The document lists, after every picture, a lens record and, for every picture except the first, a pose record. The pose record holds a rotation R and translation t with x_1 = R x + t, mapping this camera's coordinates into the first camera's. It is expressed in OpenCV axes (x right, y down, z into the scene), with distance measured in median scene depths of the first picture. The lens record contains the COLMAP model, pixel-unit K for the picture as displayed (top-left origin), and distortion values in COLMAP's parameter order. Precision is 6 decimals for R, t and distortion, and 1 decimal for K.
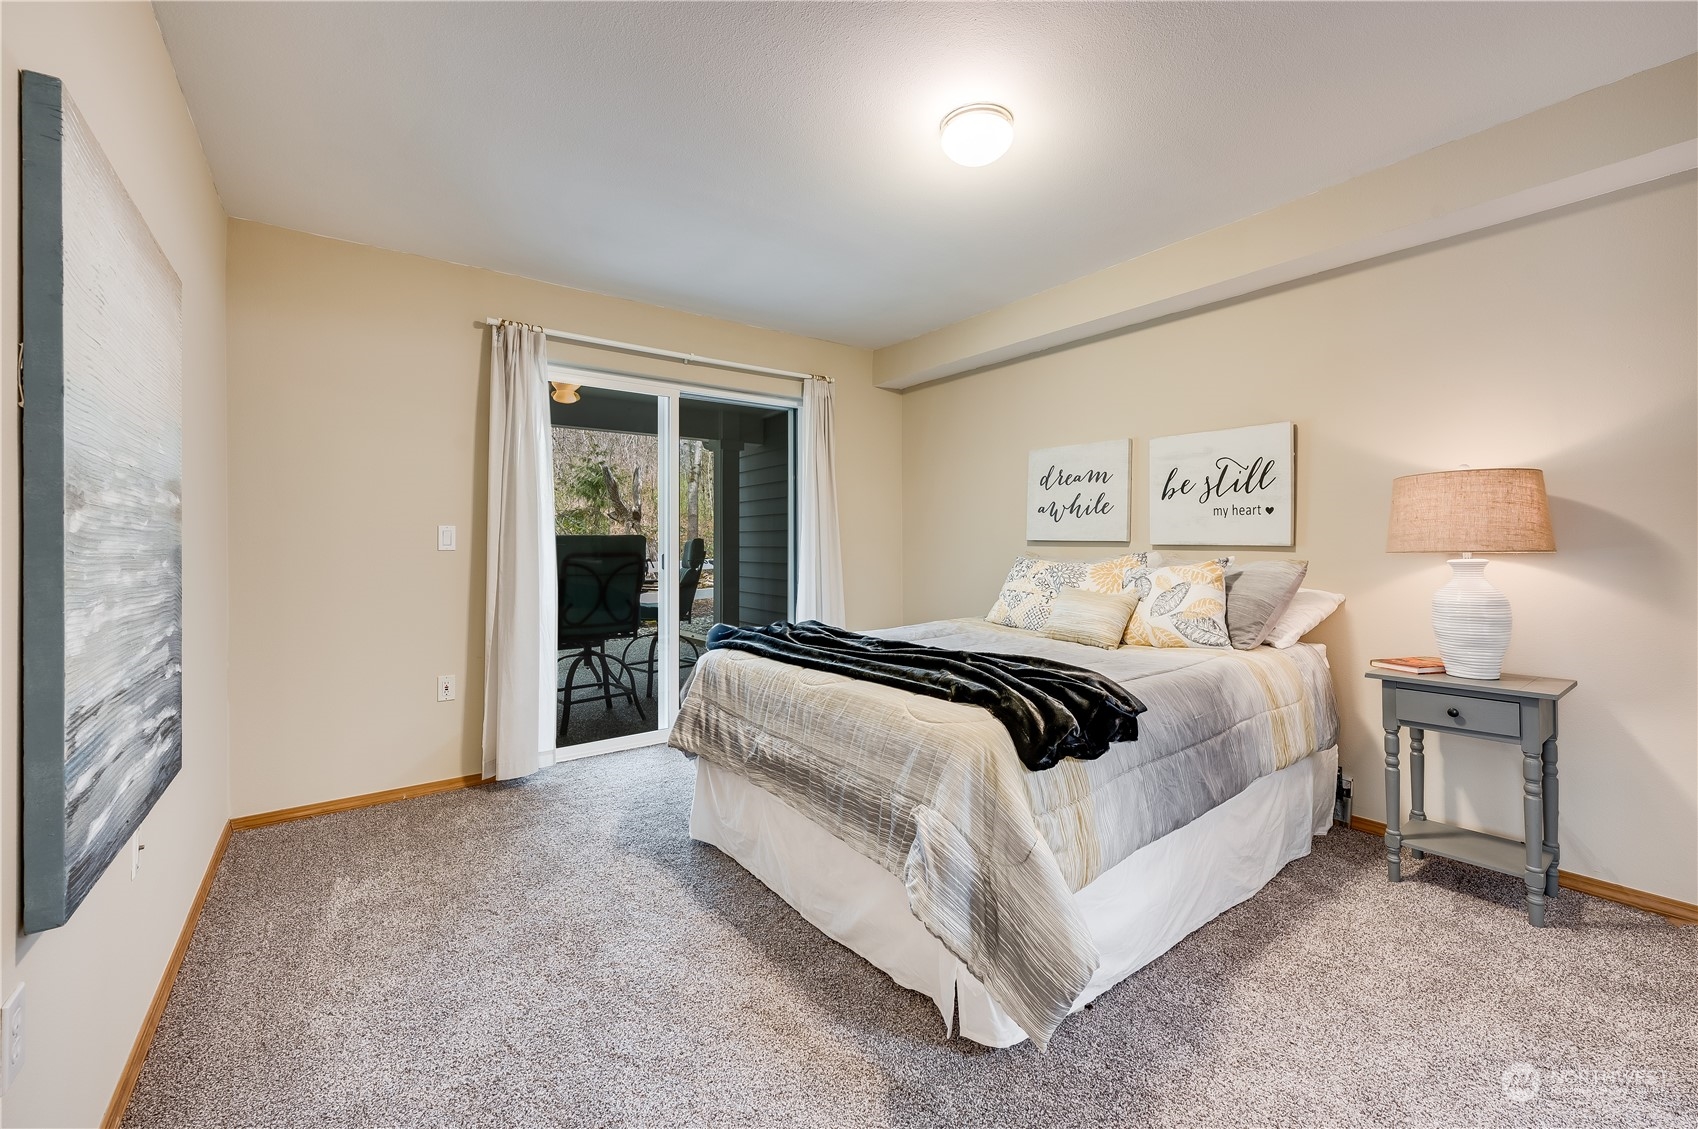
lens RADIAL K [[686.6, 0, 851.2], [0, 686.6, 551.0], [0, 0, 1]] dist [0.000164, 0.000009]
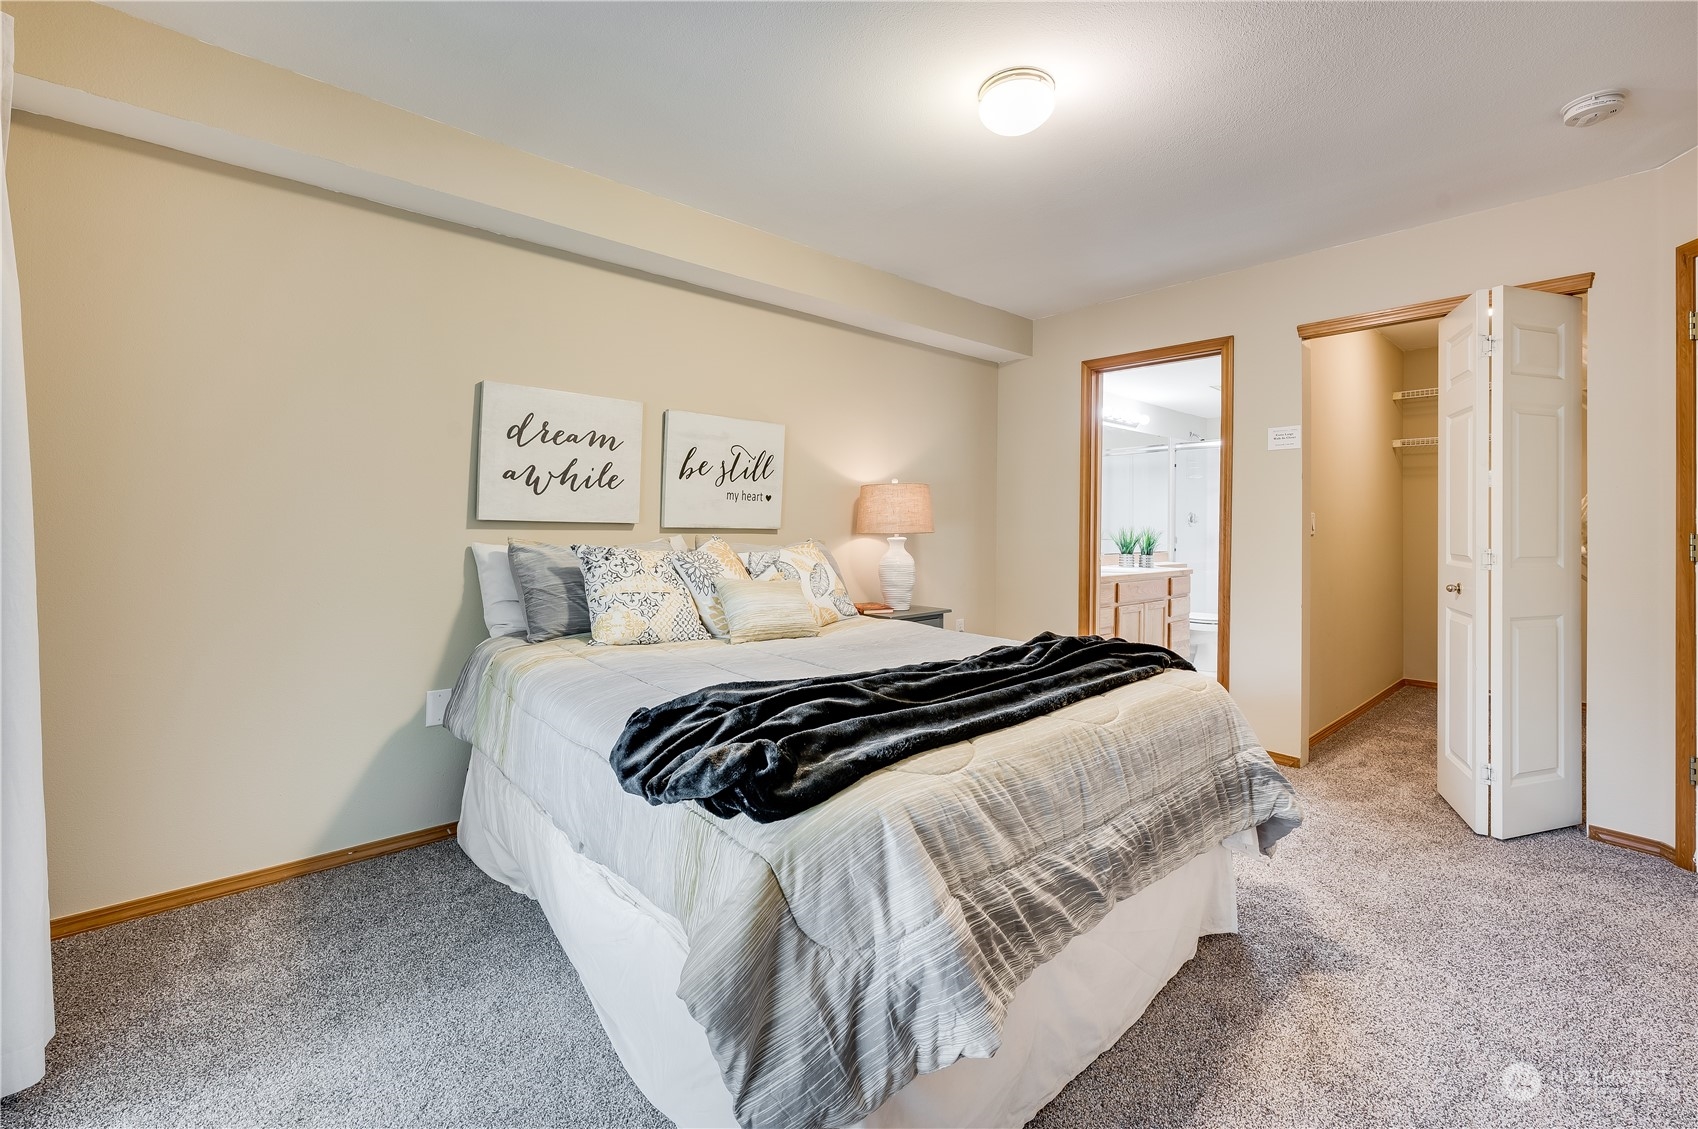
lens RADIAL K [[686.6, 0, 865.0], [0, 686.6, 525.4], [0, 0, 1]] dist [0.000164, 0.000009]
pose [[-0.071272, 0.000058, 0.997457, -0.488132], [0.000848, 1.000000, 0.000003, -0.011870], [-0.997457, 0.000846, -0.071272, 0.821124]]
